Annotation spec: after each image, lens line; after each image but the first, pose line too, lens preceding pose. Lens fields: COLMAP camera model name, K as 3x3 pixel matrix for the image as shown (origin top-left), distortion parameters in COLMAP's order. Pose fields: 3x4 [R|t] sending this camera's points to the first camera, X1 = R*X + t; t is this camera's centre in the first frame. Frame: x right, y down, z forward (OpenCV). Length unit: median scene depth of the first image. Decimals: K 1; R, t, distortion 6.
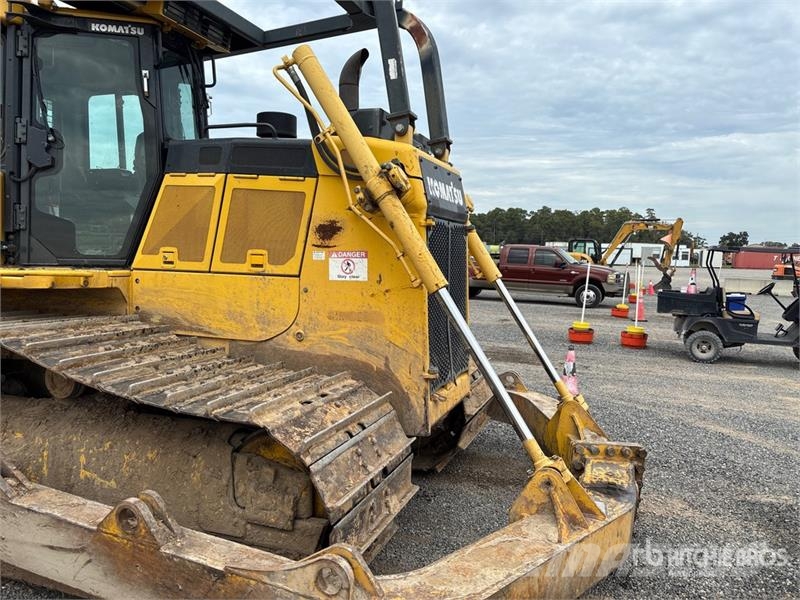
lens RADIAL K [[601.7, 0, 400.2], [0, 601.7, 304.4], [0, 0, 1]] dist [0.056443, -0.066477]
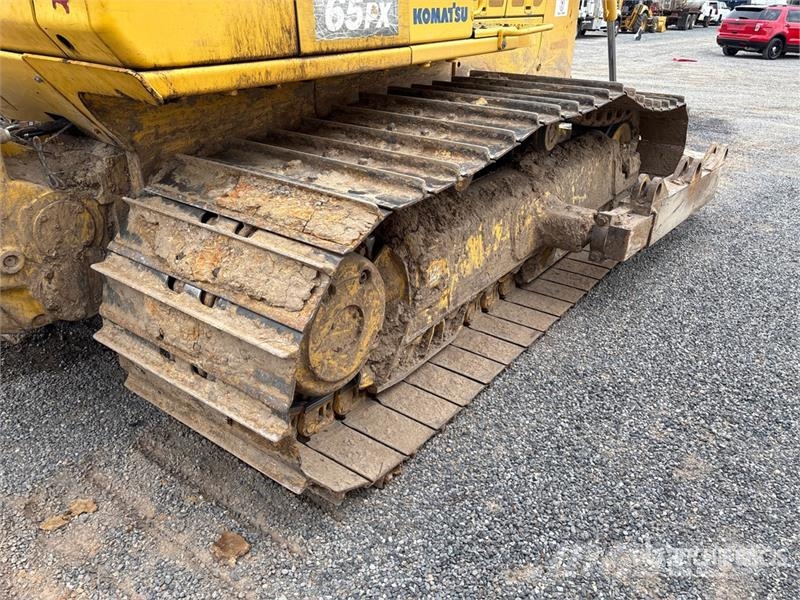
lens RADIAL K [[601.7, 0, 400.2], [0, 601.7, 304.4], [0, 0, 1]] dist [0.056443, -0.066477]
pose [[0.287167, -0.457993, 0.841295, -1.634021], [0.069035, 0.885900, 0.458711, -0.117472], [-0.955390, -0.073647, 0.286019, 0.894246]]
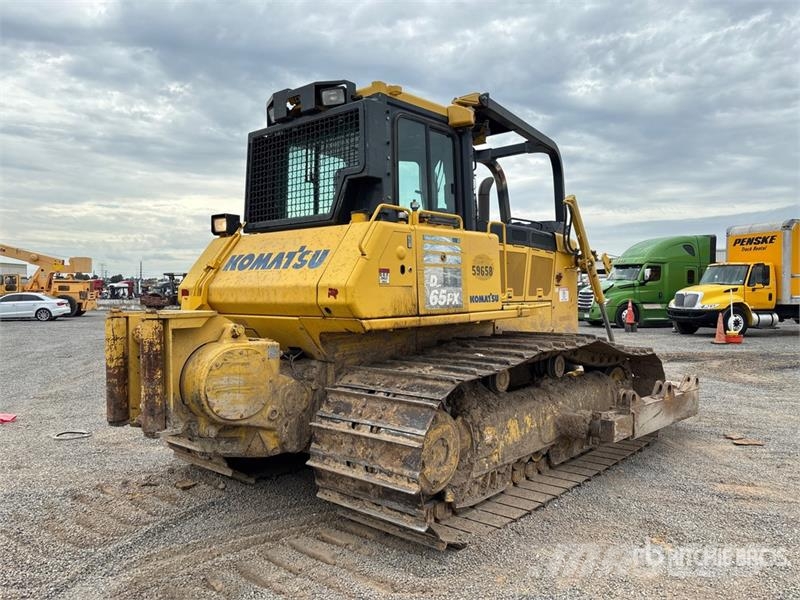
lens RADIAL K [[601.7, 0, 400.2], [0, 601.7, 304.4], [0, 0, 1]] dist [0.056443, -0.066477]
pose [[0.361378, -0.048825, 0.931140, -2.228244], [0.095662, 0.995300, 0.015063, -0.113941], [-0.927499, 0.083632, 0.364350, 0.752288]]
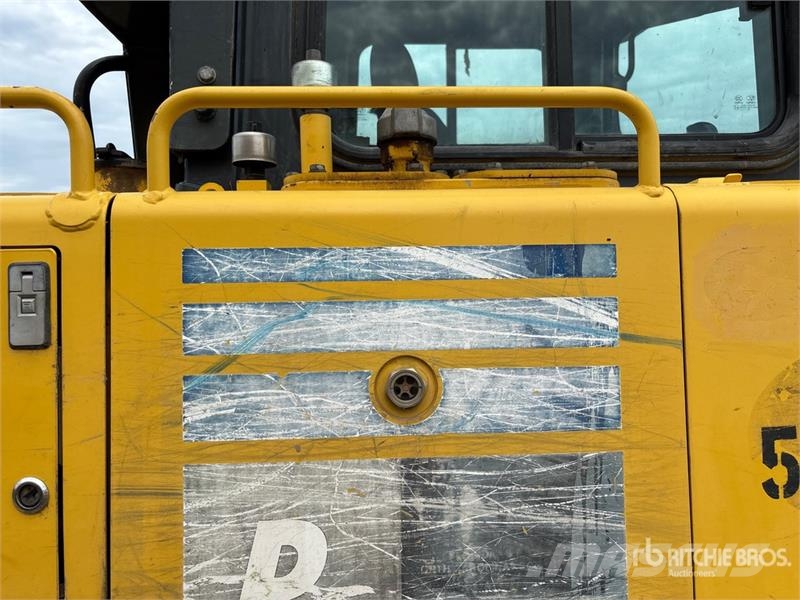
lens RADIAL K [[601.7, 0, 400.2], [0, 601.7, 304.4], [0, 0, 1]] dist [0.056443, -0.066477]
pose [[0.921159, -0.038811, 0.387247, -1.045399], [0.068645, 0.995618, -0.063507, -0.201530], [-0.383086, 0.085082, 0.919786, 0.958616]]
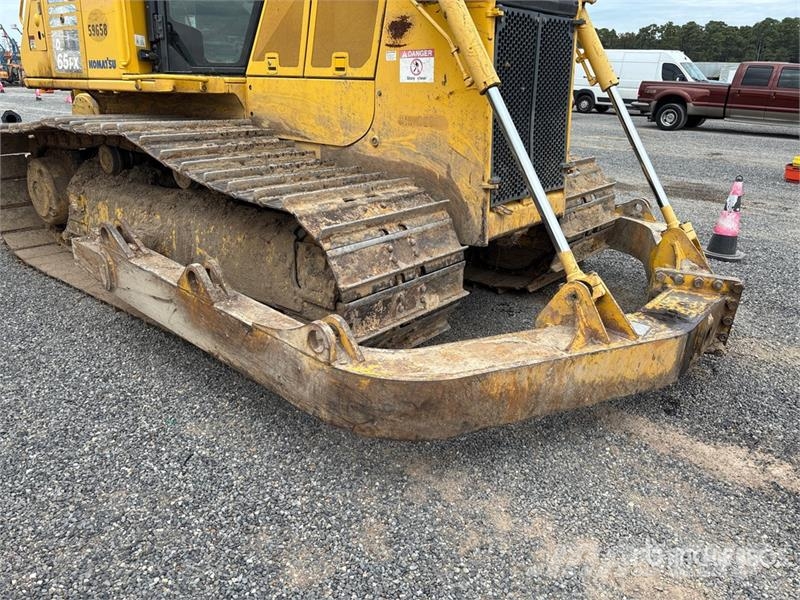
lens RADIAL K [[602.8, 0, 398.7], [0, 602.8, 307.8], [0, 0, 1]] dist [0.041042, -0.048870]
pose [[0.937989, 0.115546, -0.326843, 0.246273], [-0.022992, 0.961478, 0.273919, 0.042436], [0.345902, -0.249418, 0.904512, 0.009847]]
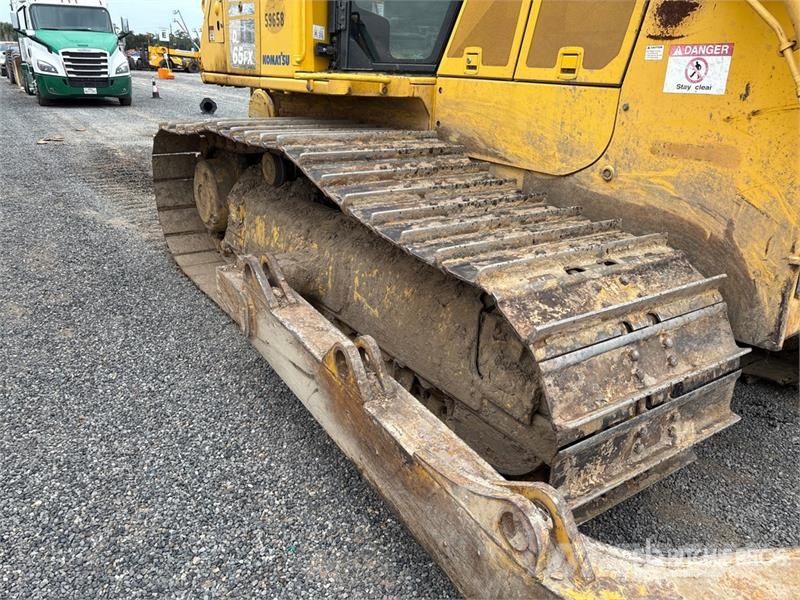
lens RADIAL K [[603.0, 0, 396.8], [0, 603.0, 303.8], [0, 0, 1]] dist [0.036811, -0.044033]
pose [[0.808193, 0.216558, -0.547656, 0.061896], [-0.057663, 0.954567, 0.292365, 0.003168], [0.586088, -0.204708, 0.783961, 0.253686]]
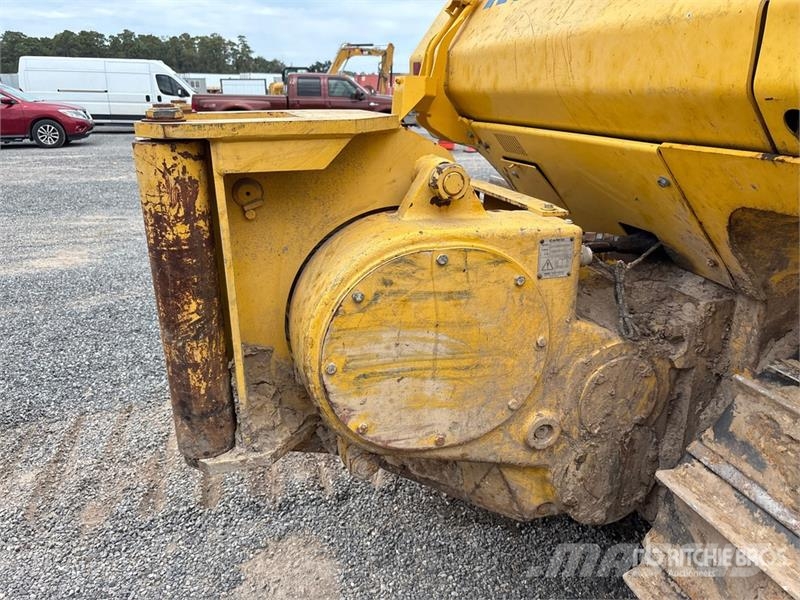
lens RADIAL K [[610.1, 0, 403.9], [0, 610.1, 299.6], [0, 0, 1]] dist [0.003722, 0.001622]
pose [[0.808501, -0.221704, 0.545137, -1.499696], [0.078856, 0.958783, 0.272979, -0.111127], [-0.583188, -0.177717, 0.792659, 1.180302]]
